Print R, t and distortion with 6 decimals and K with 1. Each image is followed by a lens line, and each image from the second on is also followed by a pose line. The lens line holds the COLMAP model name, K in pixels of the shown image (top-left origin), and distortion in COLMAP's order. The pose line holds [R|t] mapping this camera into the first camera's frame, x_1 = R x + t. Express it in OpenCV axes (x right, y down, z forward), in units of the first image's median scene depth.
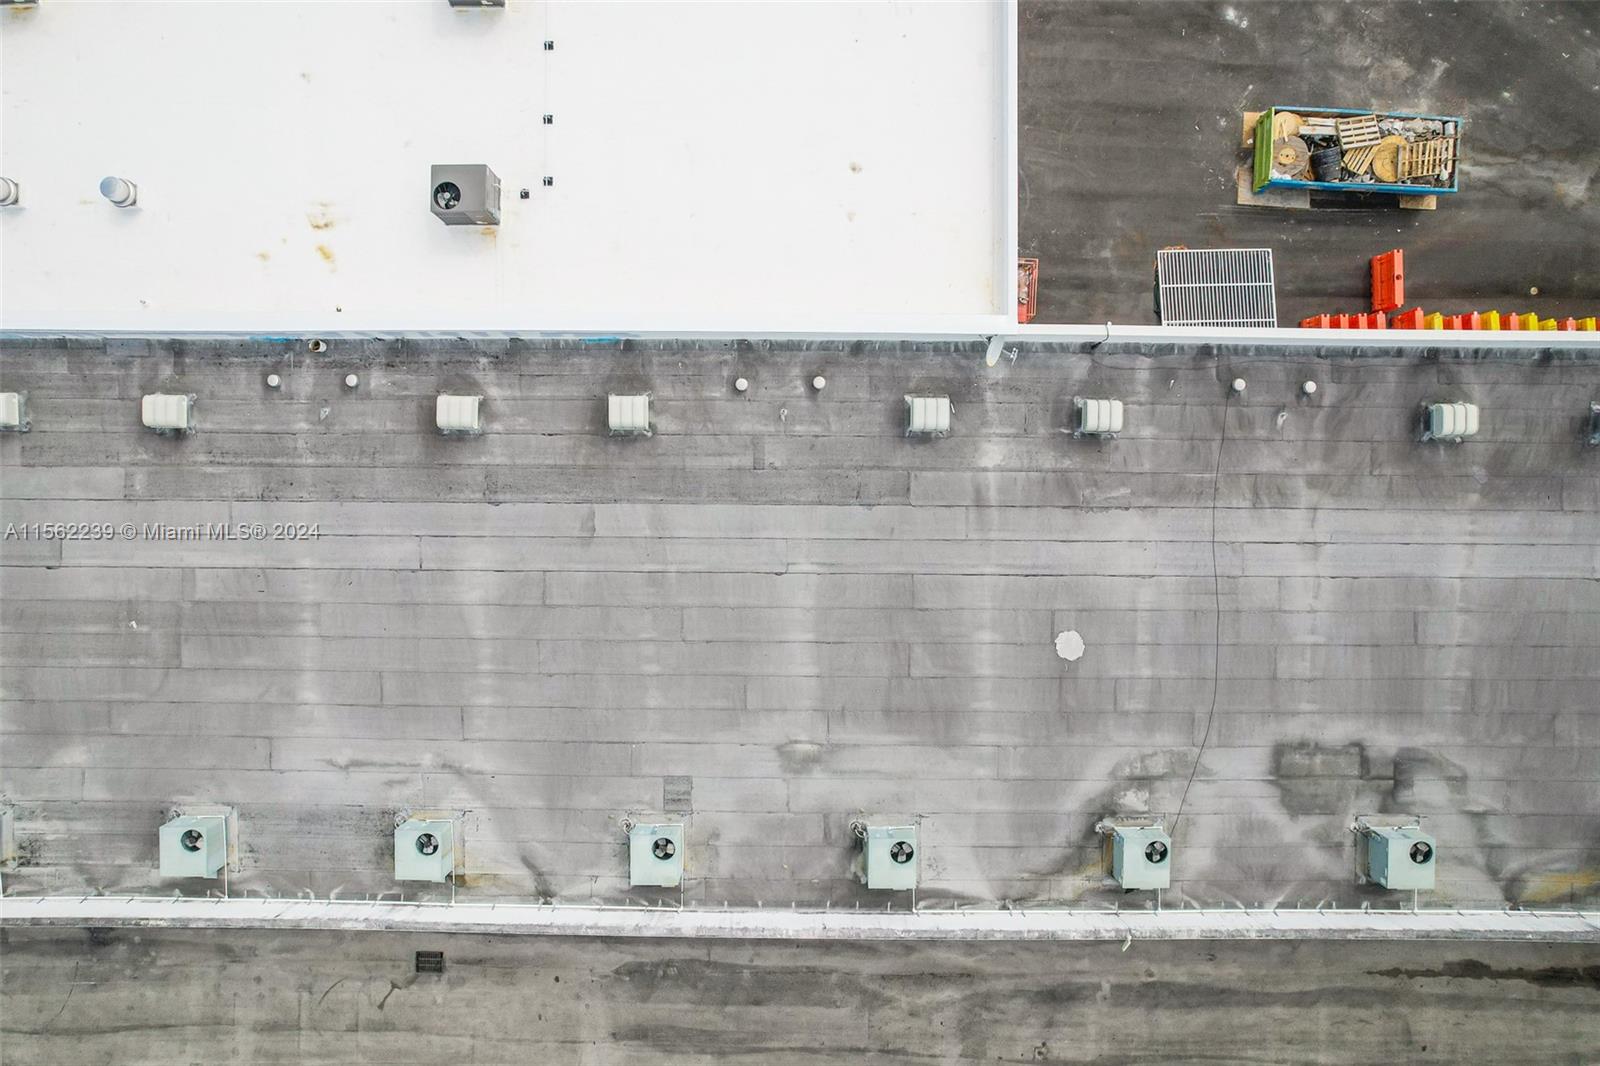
lens RADIAL K [[1024.0, 0, 796.7], [0, 1024.0, 534.0], [0, 0, 1]] dist [-0.024921, 0.005026]
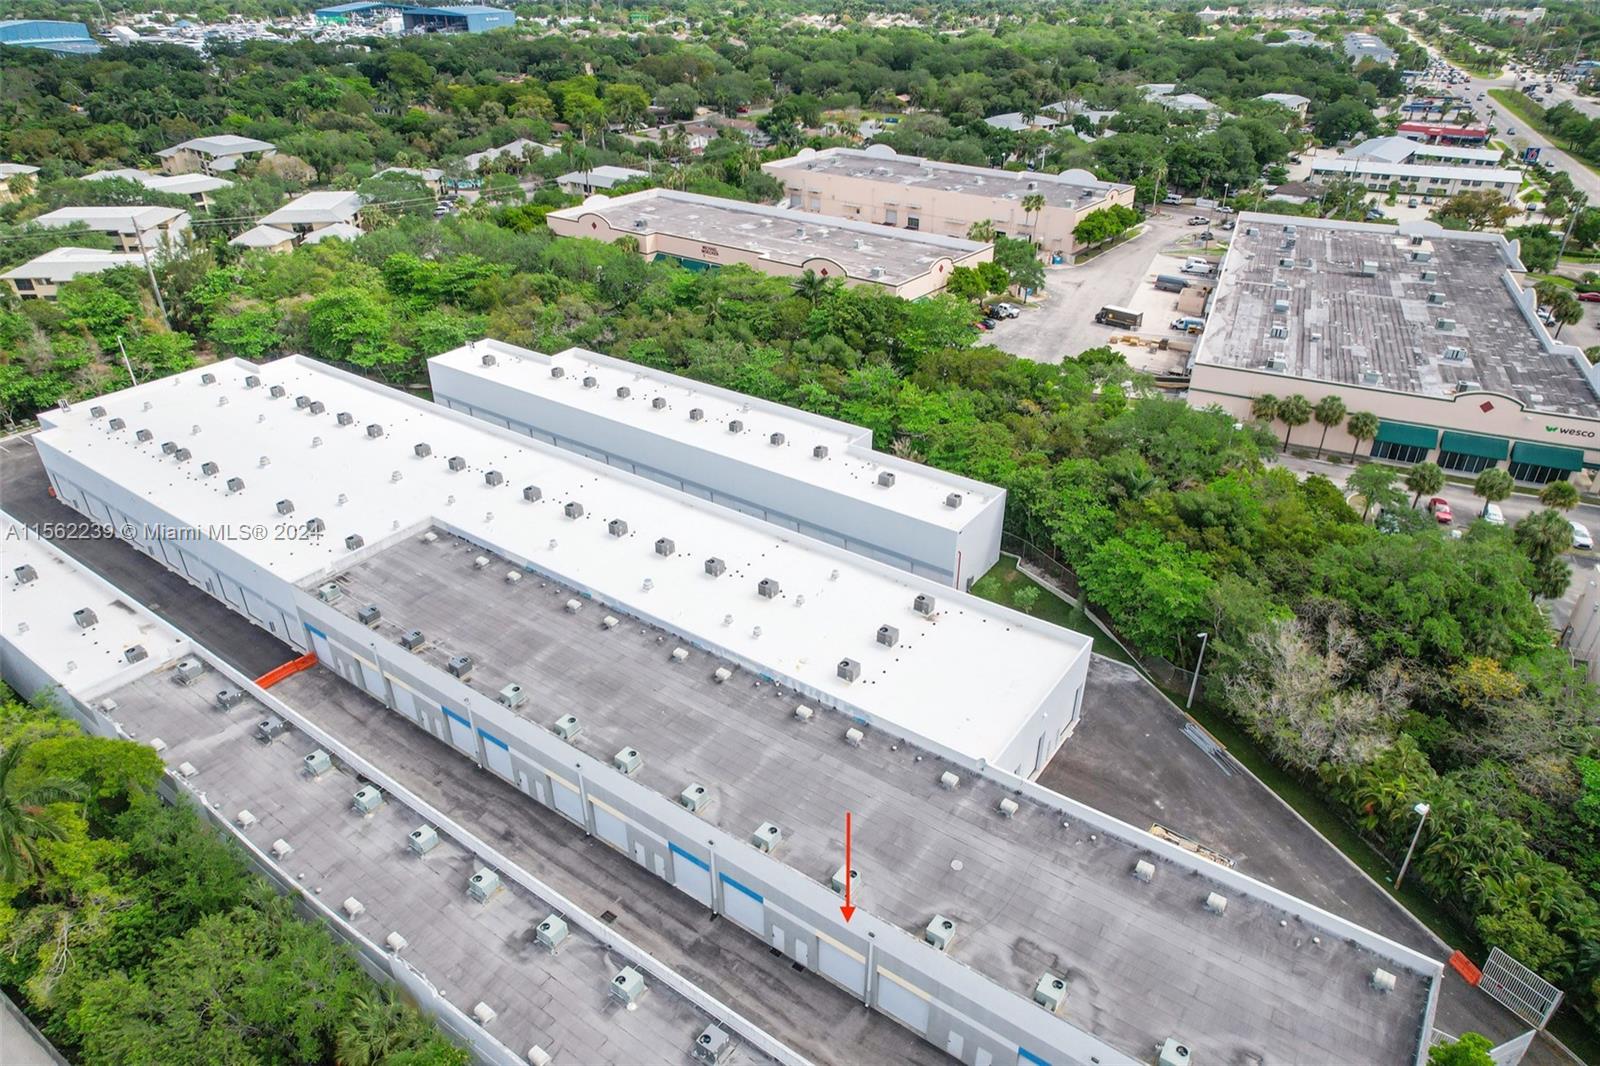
lens RADIAL K [[1024.0, 0, 796.8], [0, 1024.0, 533.0], [0, 0, 1]] dist [-0.024921, 0.005026]
pose [[0.815492, 0.293892, -0.498599, 0.919554], [-0.578703, 0.401100, -0.710085, 1.700950], [-0.008700, 0.867609, 0.497170, -0.847005]]
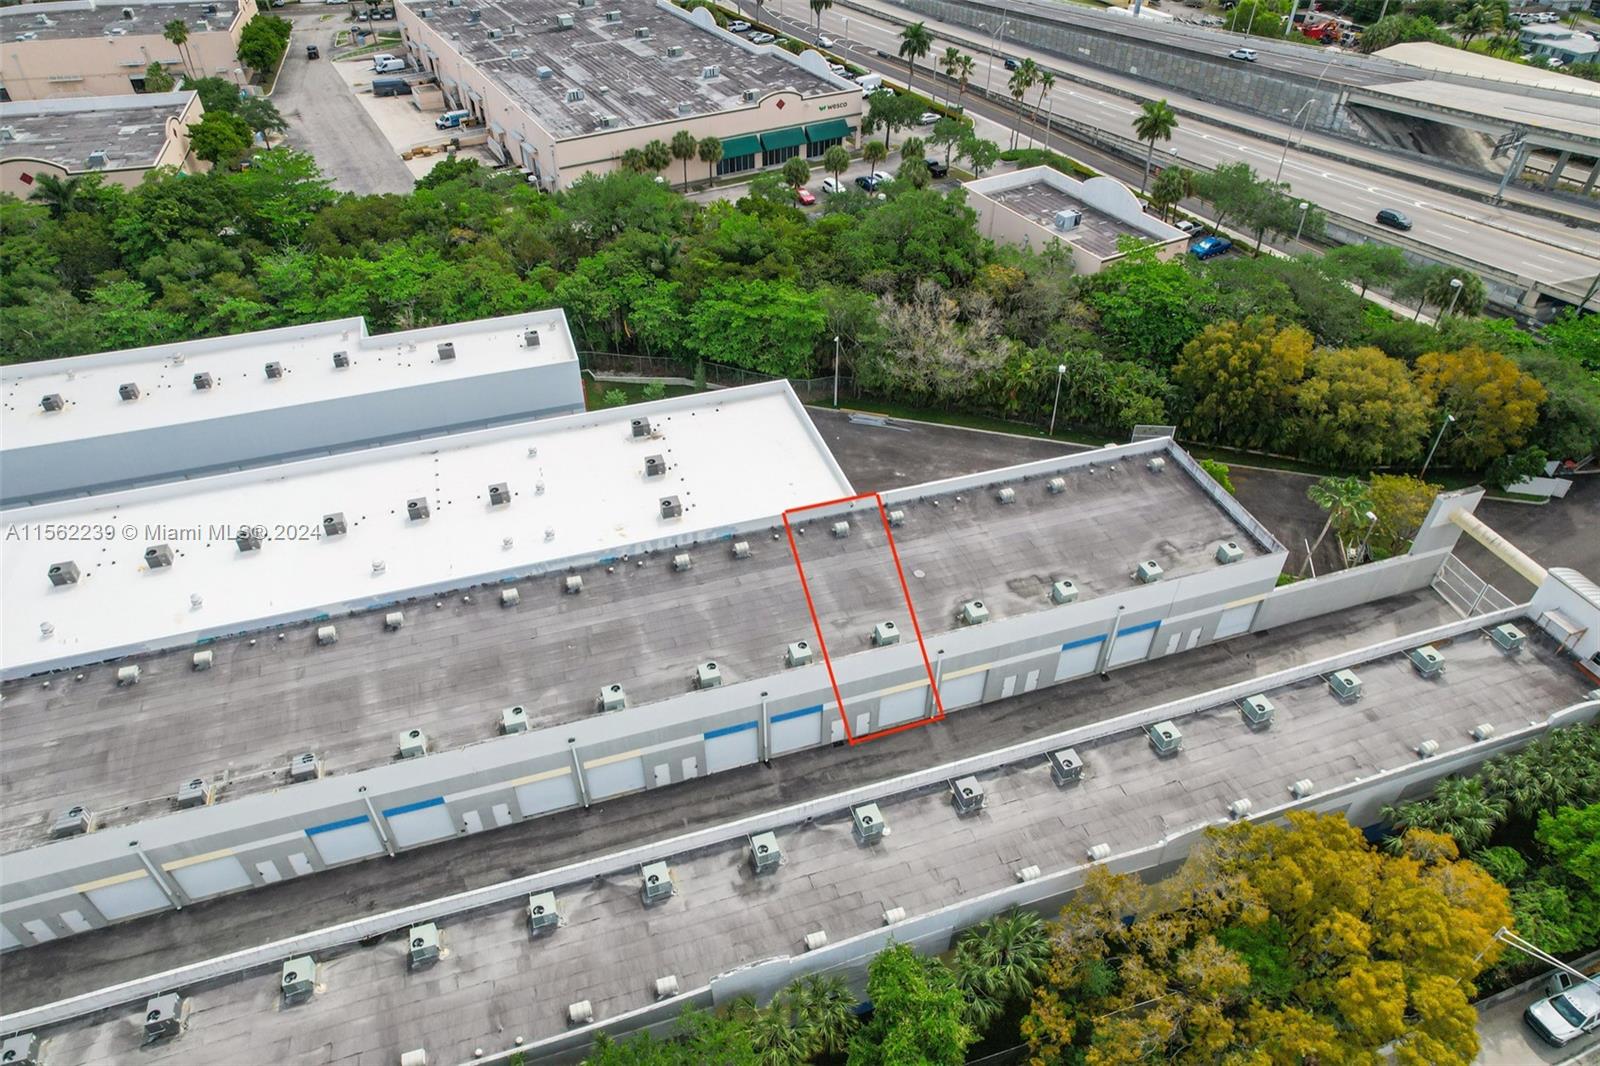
lens RADIAL K [[1024.0, 0, 795.7], [0, 1024.0, 531.3], [0, 0, 1]] dist [-0.024921, 0.005026]
pose [[0.950416, -0.191564, 0.244975, -0.692348], [0.310910, 0.602279, -0.735252, 1.941943], [-0.006696, 0.774960, 0.631975, -0.807507]]
